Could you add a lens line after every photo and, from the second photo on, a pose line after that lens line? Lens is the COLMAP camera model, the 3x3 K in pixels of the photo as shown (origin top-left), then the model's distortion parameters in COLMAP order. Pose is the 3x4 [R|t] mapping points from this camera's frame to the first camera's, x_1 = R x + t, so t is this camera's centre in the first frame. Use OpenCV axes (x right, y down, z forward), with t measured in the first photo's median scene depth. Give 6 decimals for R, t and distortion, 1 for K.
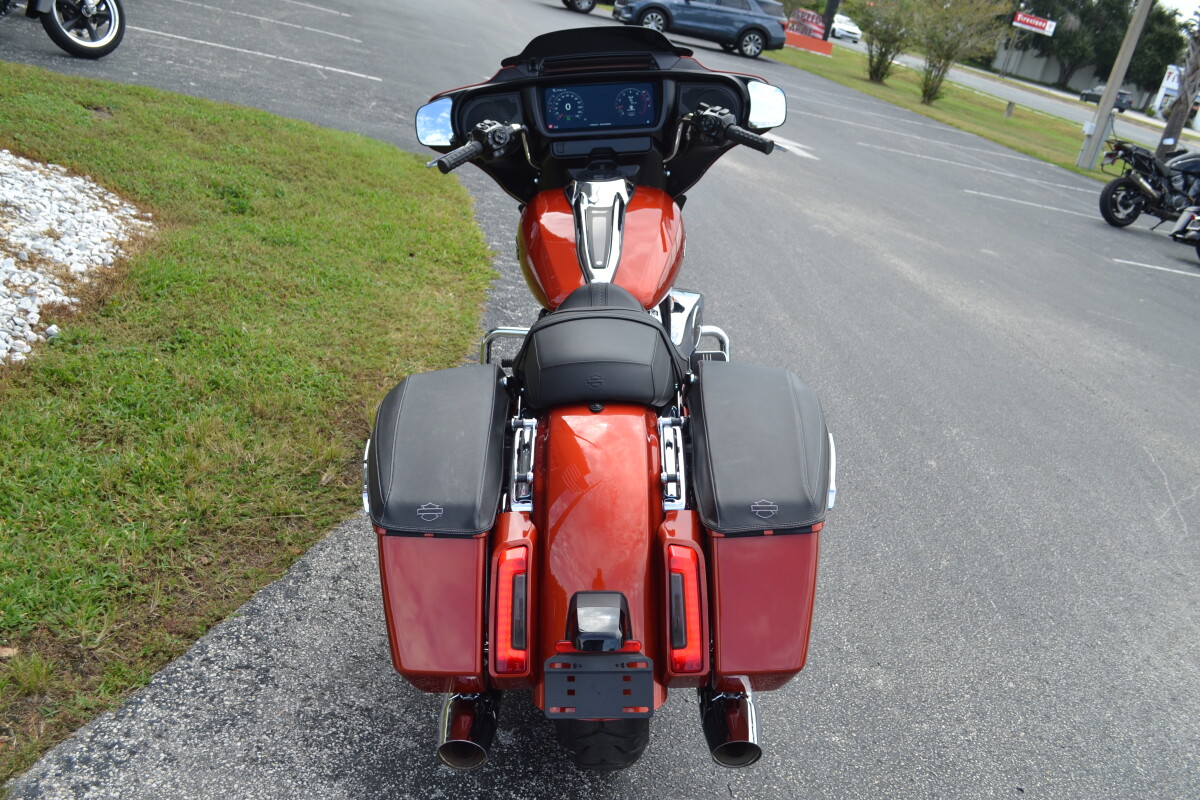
lens RADIAL K [[1098.2, 0, 600.0], [0, 1098.2, 400.0], [0, 0, 1]] dist [-0.004907, -0.017117]
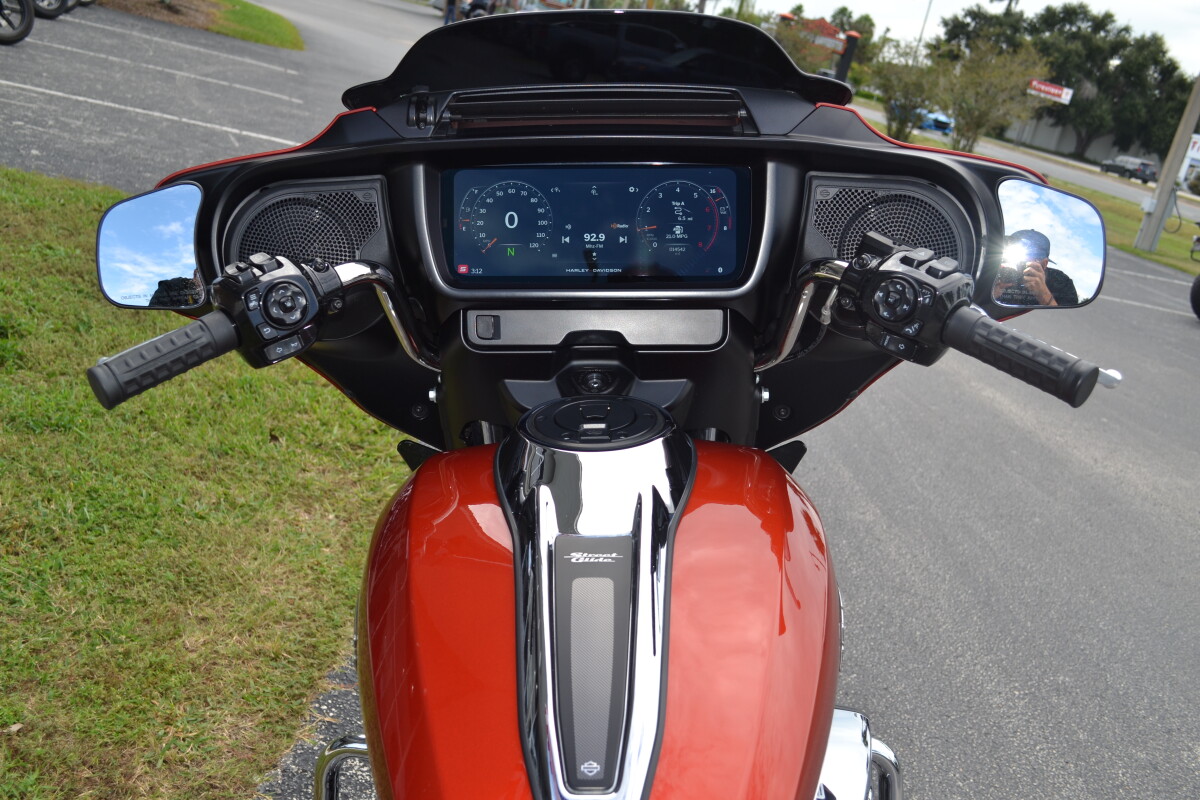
lens RADIAL K [[1189.7, 0, 600.0], [0, 1189.7, 400.0], [0, 0, 1]] dist [0.000424, 0.009771]
pose [[0.999947, 0.003534, 0.009702, -0.000299], [-0.002798, 0.997185, -0.074925, -0.048878], [-0.009940, 0.074893, 0.997142, 0.162779]]
